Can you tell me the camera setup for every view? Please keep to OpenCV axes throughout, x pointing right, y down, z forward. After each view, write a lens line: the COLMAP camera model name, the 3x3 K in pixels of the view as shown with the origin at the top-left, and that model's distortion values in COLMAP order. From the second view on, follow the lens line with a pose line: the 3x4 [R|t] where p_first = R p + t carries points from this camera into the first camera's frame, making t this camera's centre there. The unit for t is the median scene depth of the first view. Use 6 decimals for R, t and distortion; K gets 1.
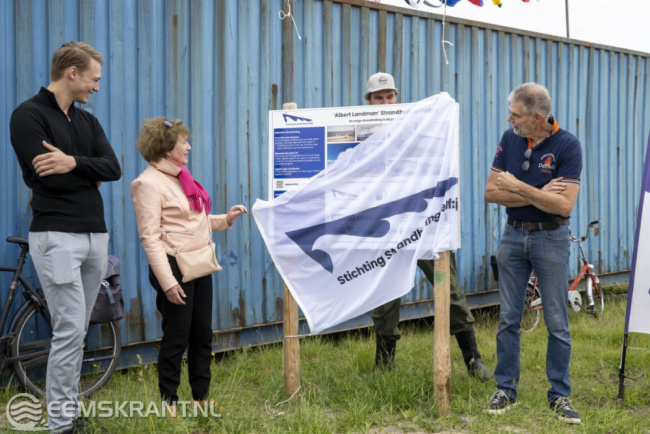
lens RADIAL K [[802.3, 0, 337.4], [0, 802.3, 203.7], [0, 0, 1]] dist [0.001163, 0.032461]
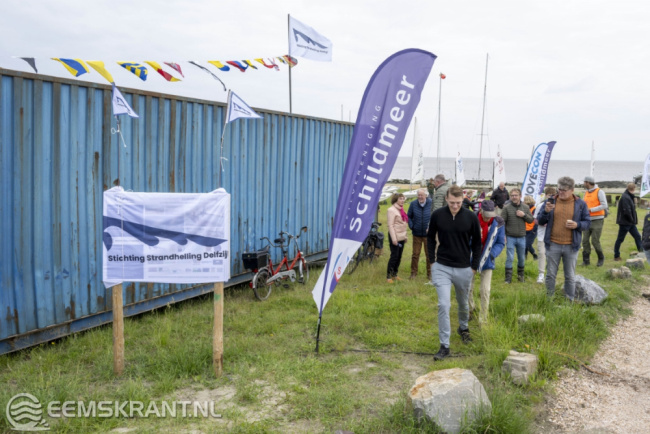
lens RADIAL K [[555.3, 0, 379.9], [0, 555.3, 199.9], [0, 0, 1]] dist [-0.009914, 0.002818]
pose [[0.901734, 0.004889, 0.432263, -0.050782], [-0.027511, 0.998558, 0.046097, -0.126584], [-0.431414, -0.053460, 0.900569, -0.141518]]
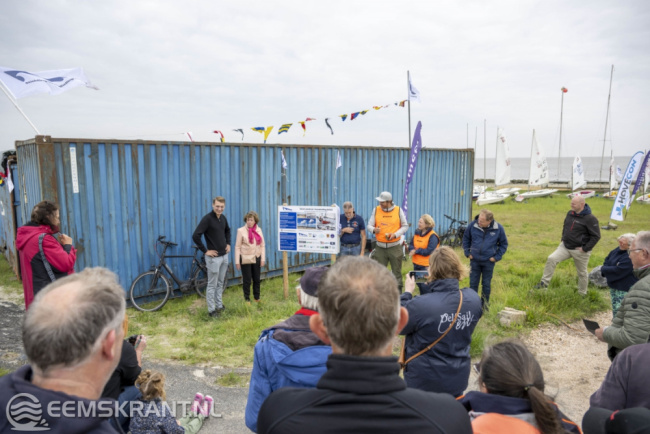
lens RADIAL K [[450.8, 0, 325.0], [0, 450.8, 217.0], [0, 0, 1]] dist [-0.002162, 0.000042]
pose [[0.999416, 0.002754, 0.034051, 0.025874], [-0.006099, 0.995116, 0.098520, -0.186162], [-0.033613, -0.098670, 0.994552, -0.540170]]
